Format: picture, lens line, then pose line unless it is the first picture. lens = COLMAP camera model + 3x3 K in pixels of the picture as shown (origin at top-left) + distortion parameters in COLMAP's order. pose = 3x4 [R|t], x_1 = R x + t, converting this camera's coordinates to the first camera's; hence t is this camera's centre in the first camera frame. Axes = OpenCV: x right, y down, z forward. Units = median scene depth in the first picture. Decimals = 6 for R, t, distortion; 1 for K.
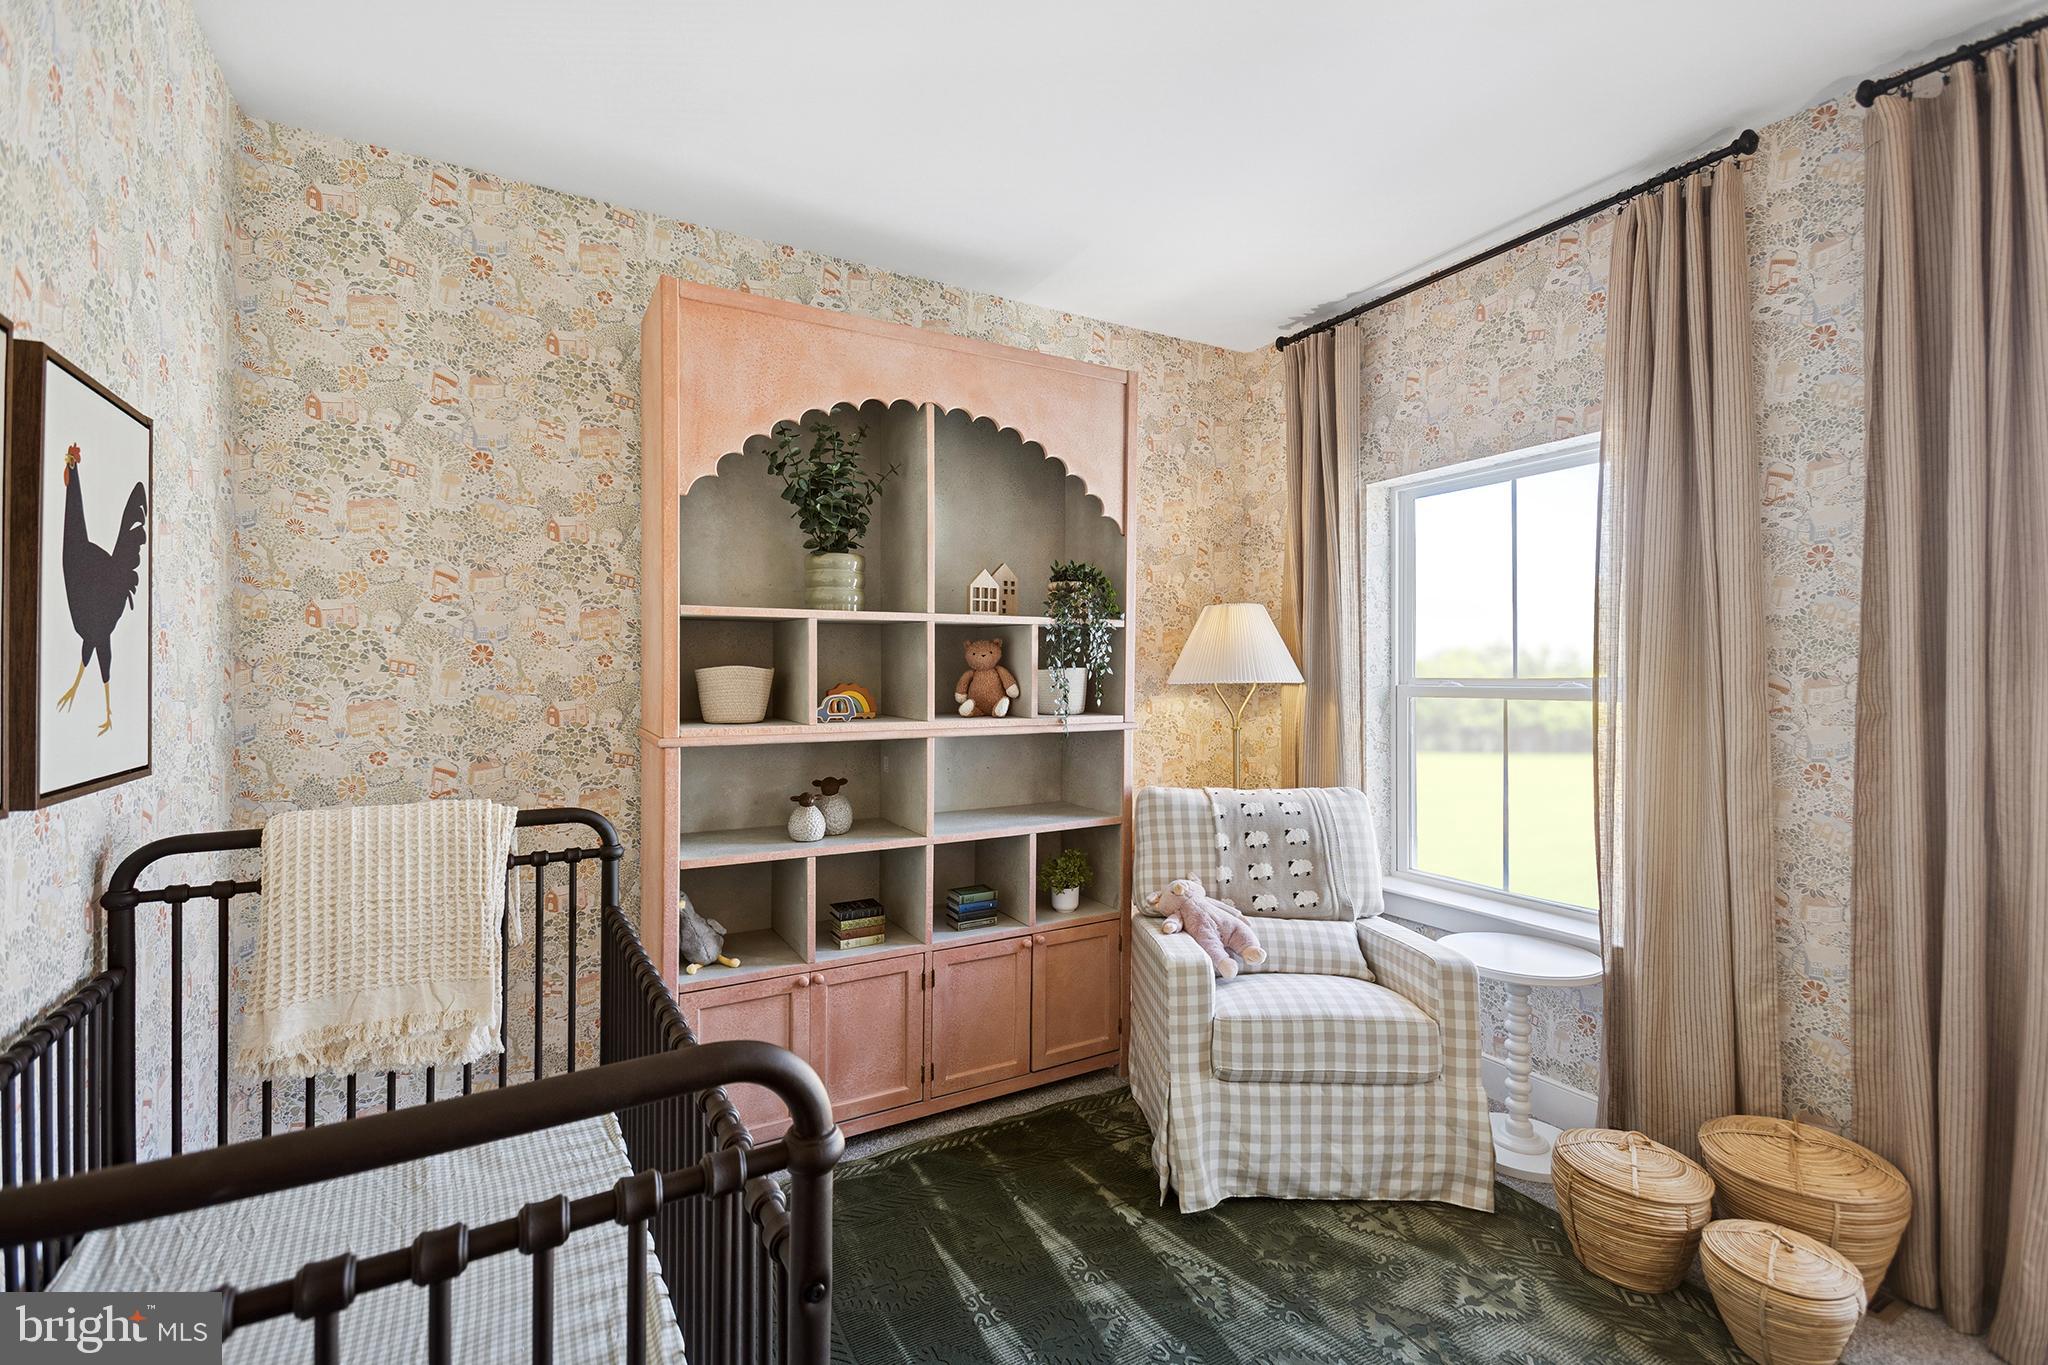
lens RADIAL K [[925.5, 0, 1032.4], [0, 925.5, 668.3], [0, 0, 1]] dist [0.026661, 0.000273]
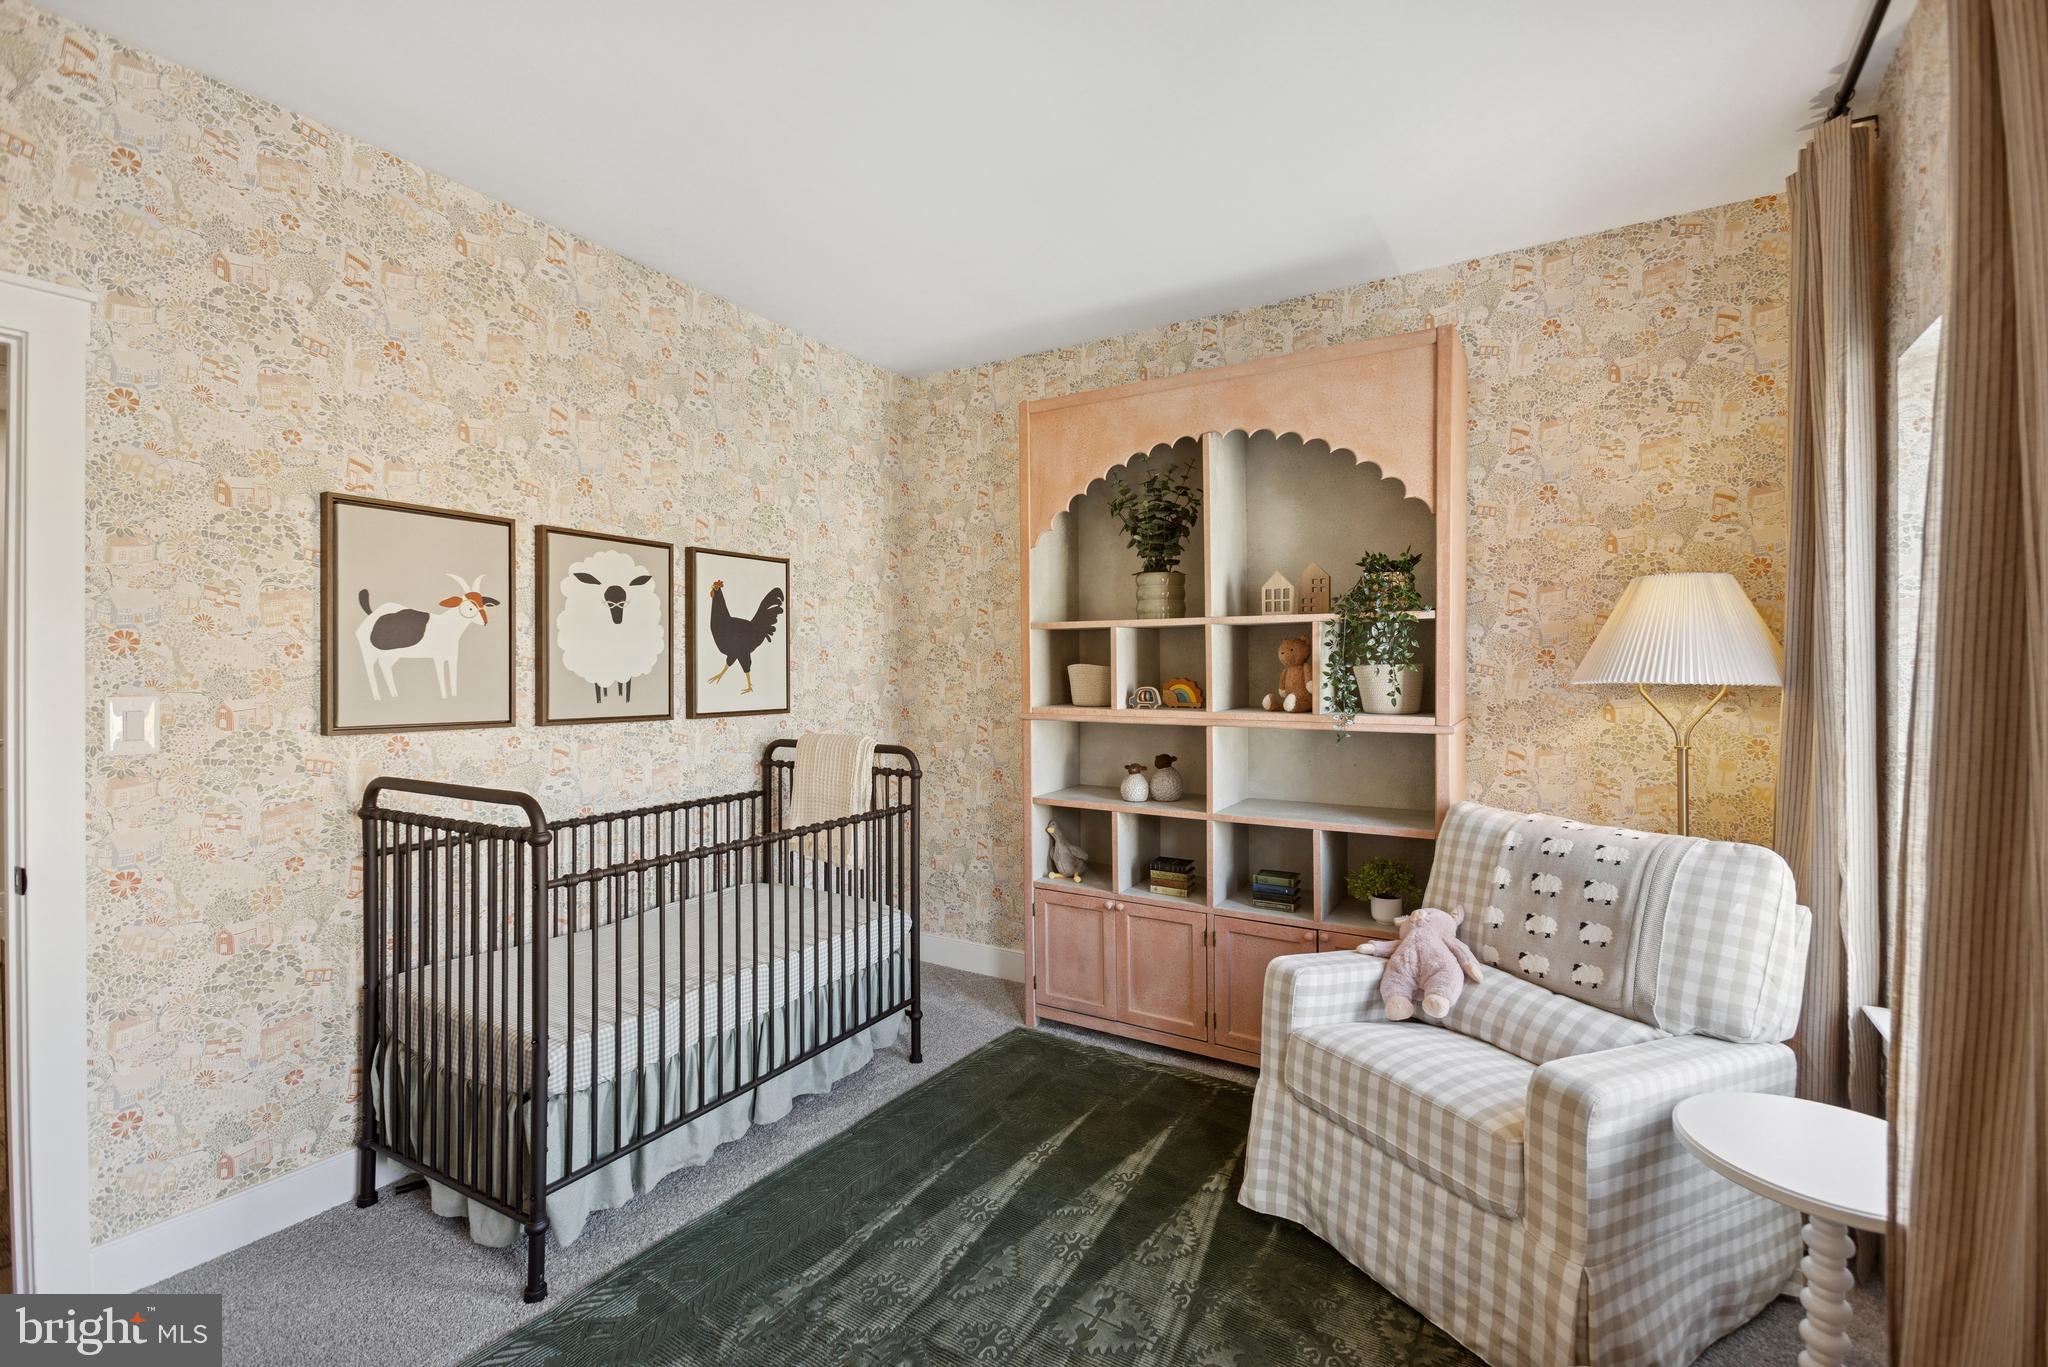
lens RADIAL K [[925.5, 0, 1032.4], [0, 925.5, 669.3], [0, 0, 1]] dist [0.026661, 0.000273]
pose [[0.468196, 0.002368, -0.883621, 0.798460], [0.003130, 0.999986, 0.004338, -0.000990], [0.883619, -0.004797, 0.468182, 0.276361]]
